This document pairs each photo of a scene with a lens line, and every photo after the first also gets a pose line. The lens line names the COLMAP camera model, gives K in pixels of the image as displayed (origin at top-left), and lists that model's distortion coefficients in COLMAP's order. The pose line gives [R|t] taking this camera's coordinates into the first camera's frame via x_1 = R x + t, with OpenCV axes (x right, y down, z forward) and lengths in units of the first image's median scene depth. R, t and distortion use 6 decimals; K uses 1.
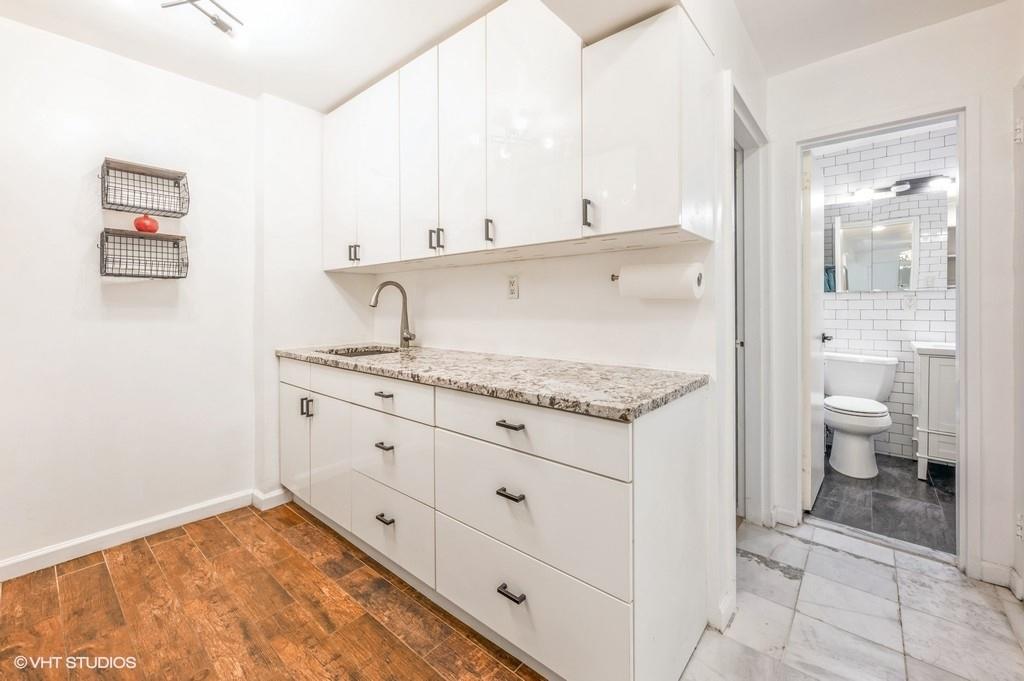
lens RADIAL K [[421.0, 0, 512.4], [0, 421.0, 304.4], [0, 0, 1]] dist [0.000064, -0.000051]
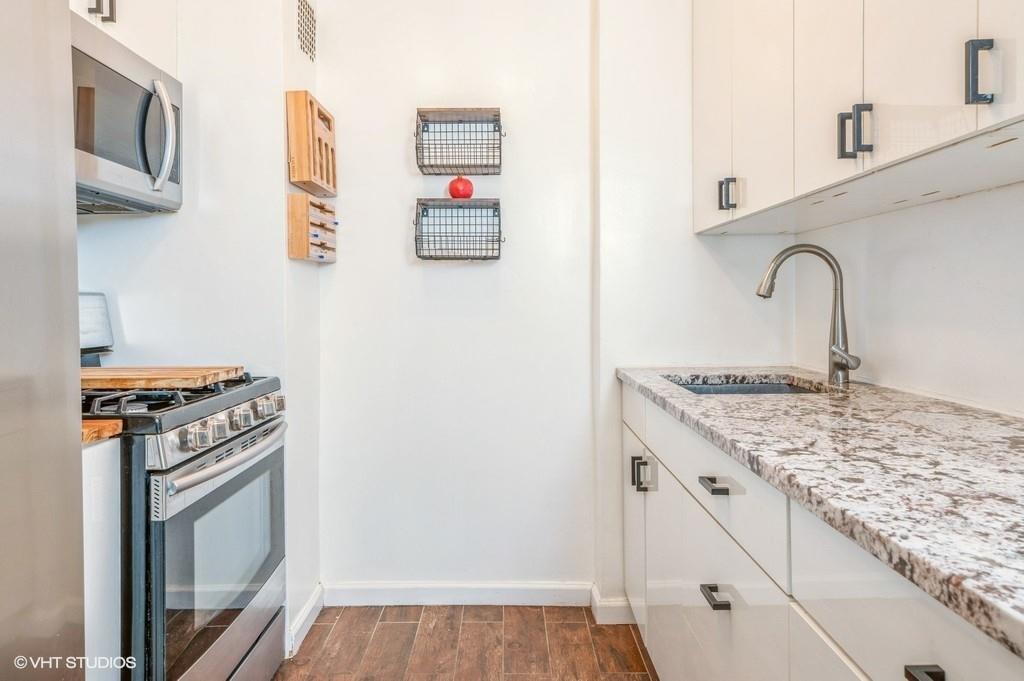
lens RADIAL K [[674.4, 0, 512.8], [0, 674.4, 304.4], [0, 0, 1]] dist [0.035108, -0.000394]
pose [[0.657548, 0.004237, -0.753401, 0.095292], [0.006765, 0.999911, 0.011528, 0.002978], [0.753382, -0.012677, 0.657460, 0.280642]]
